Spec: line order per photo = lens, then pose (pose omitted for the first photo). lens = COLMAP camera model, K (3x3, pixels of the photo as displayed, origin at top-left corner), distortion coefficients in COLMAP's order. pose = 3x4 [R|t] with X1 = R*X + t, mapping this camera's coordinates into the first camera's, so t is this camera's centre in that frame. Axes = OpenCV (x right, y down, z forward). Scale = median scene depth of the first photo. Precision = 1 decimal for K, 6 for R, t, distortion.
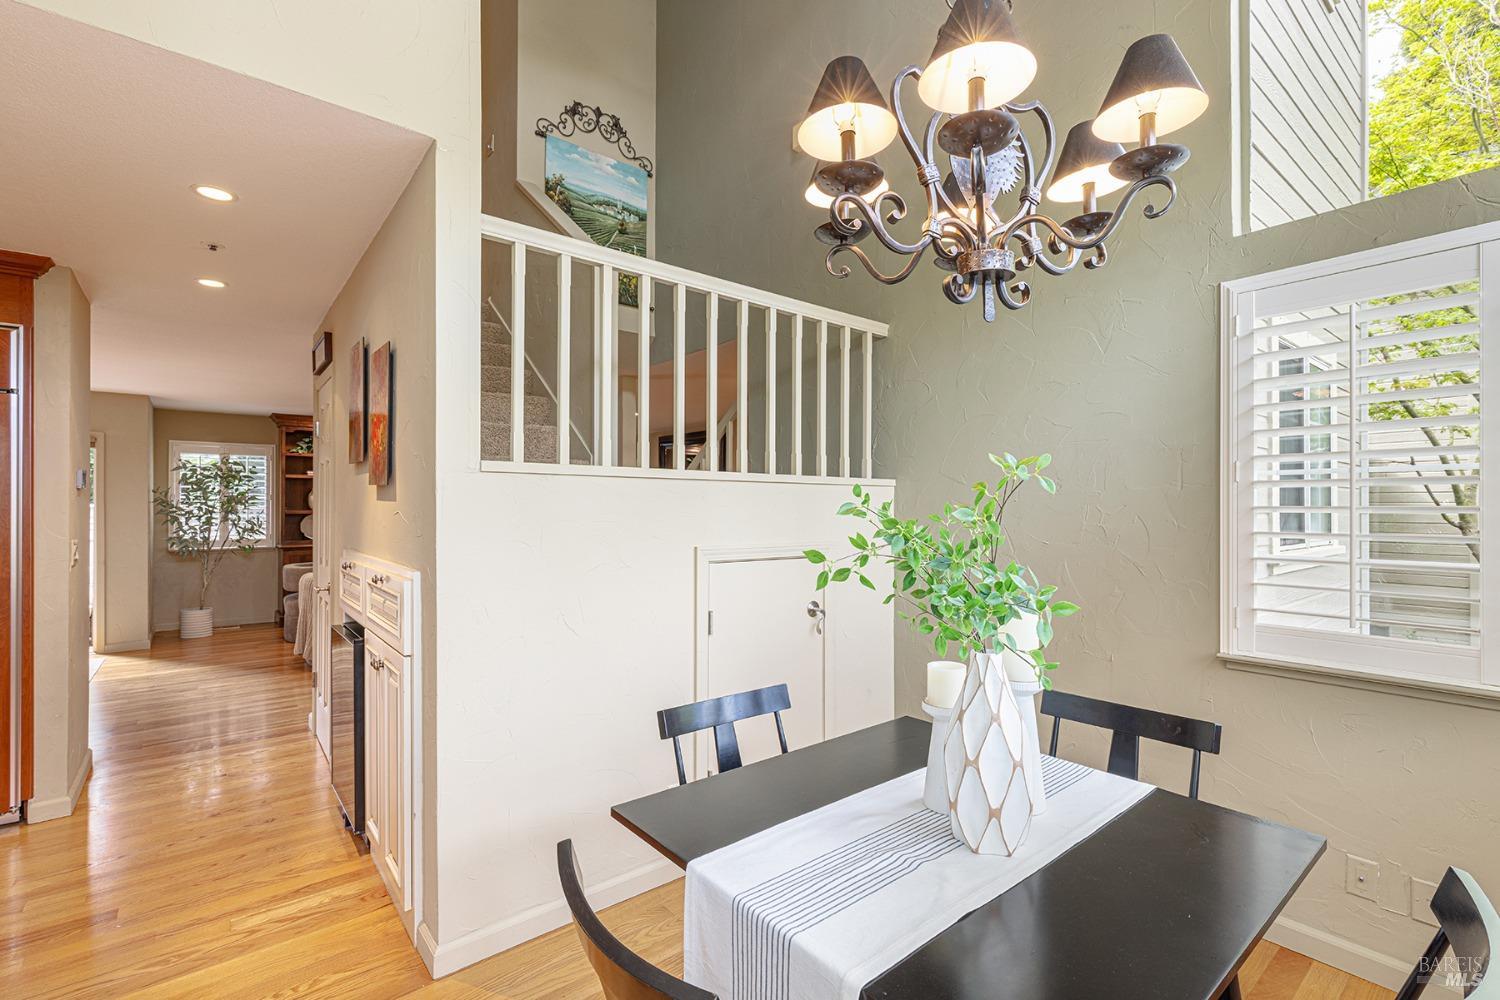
lens RADIAL K [[682.6, 0, 766.4], [0, 682.6, 507.0], [0, 0, 1]] dist [0.003640, 0.000839]
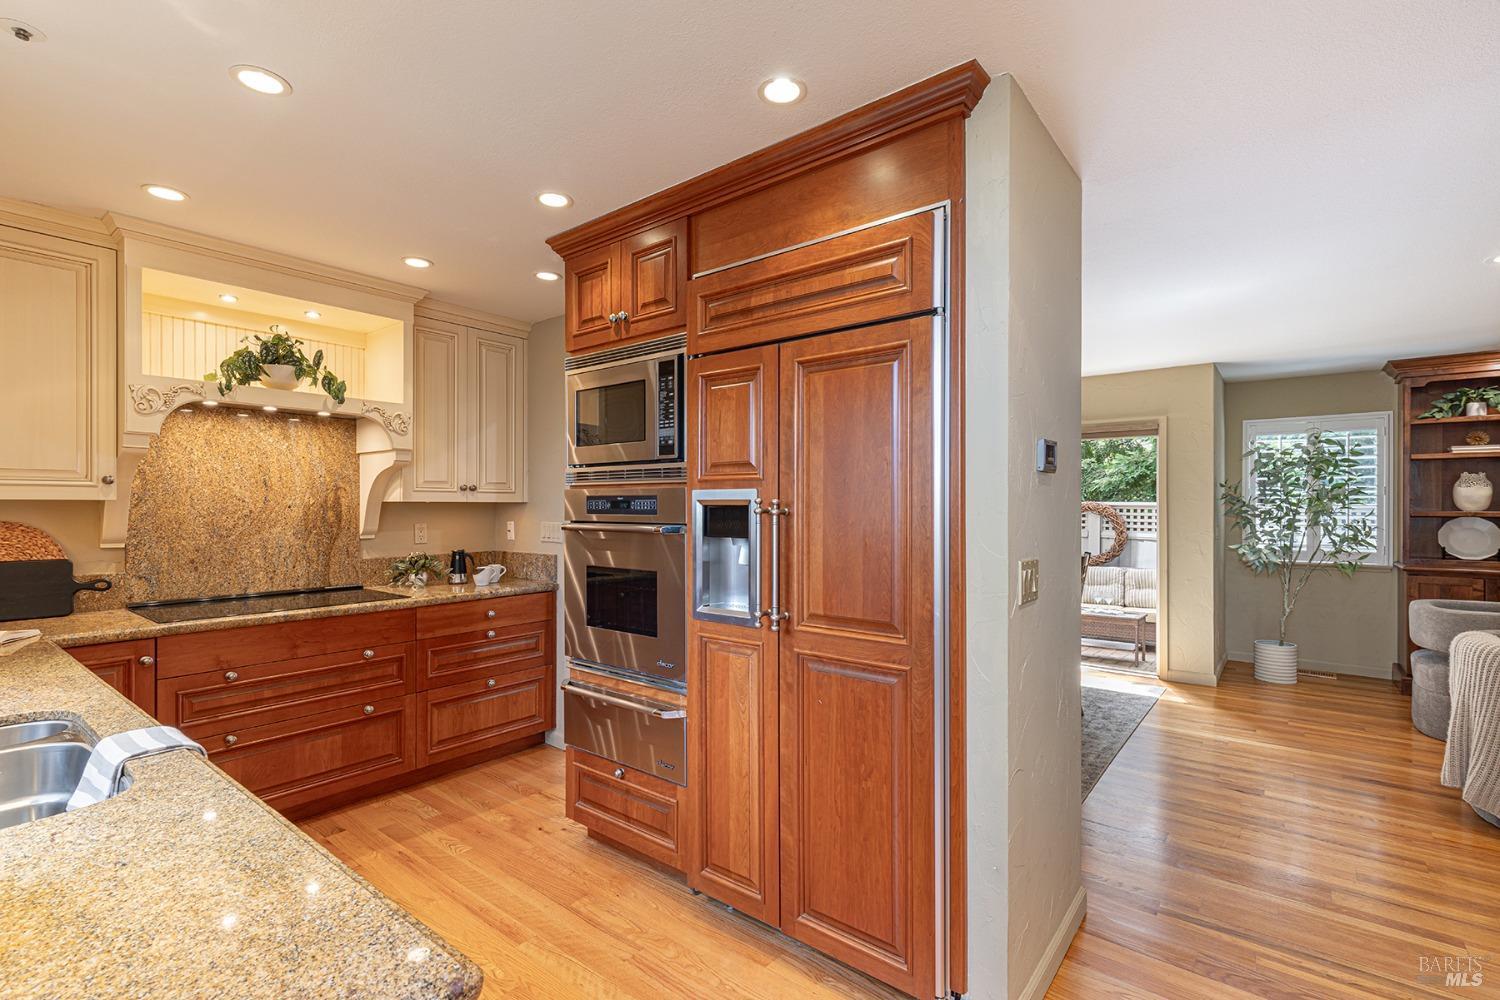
lens RADIAL K [[682.6, 0, 751.0], [0, 682.6, 503.9], [0, 0, 1]] dist [0.003640, 0.000839]
pose [[0.202161, -0.002694, -0.979349, -0.219779], [-0.000823, 0.999995, -0.002920, 0.001215], [0.979352, 0.001397, 0.202158, 0.292149]]
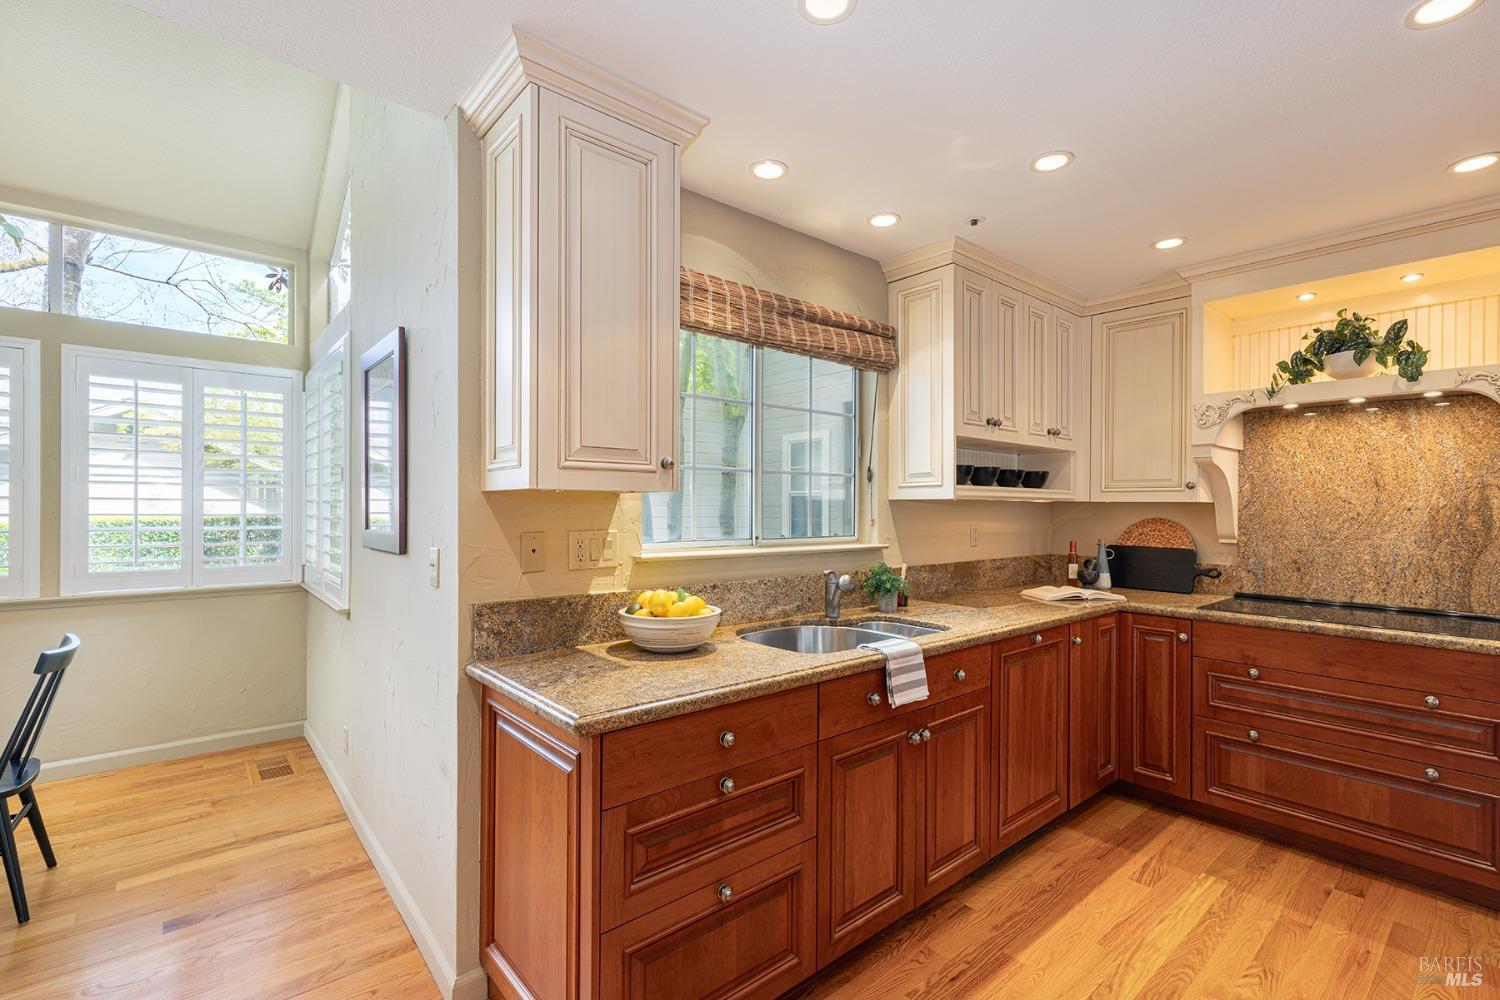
lens RADIAL K [[682.6, 0, 771.6], [0, 682.6, 502.7], [0, 0, 1]] dist [0.003640, 0.000839]
pose [[-0.999463, -0.006400, -0.032125, -0.358955], [-0.006343, 0.999978, -0.001853, 0.001264], [0.032136, -0.001648, -0.999482, 0.463236]]
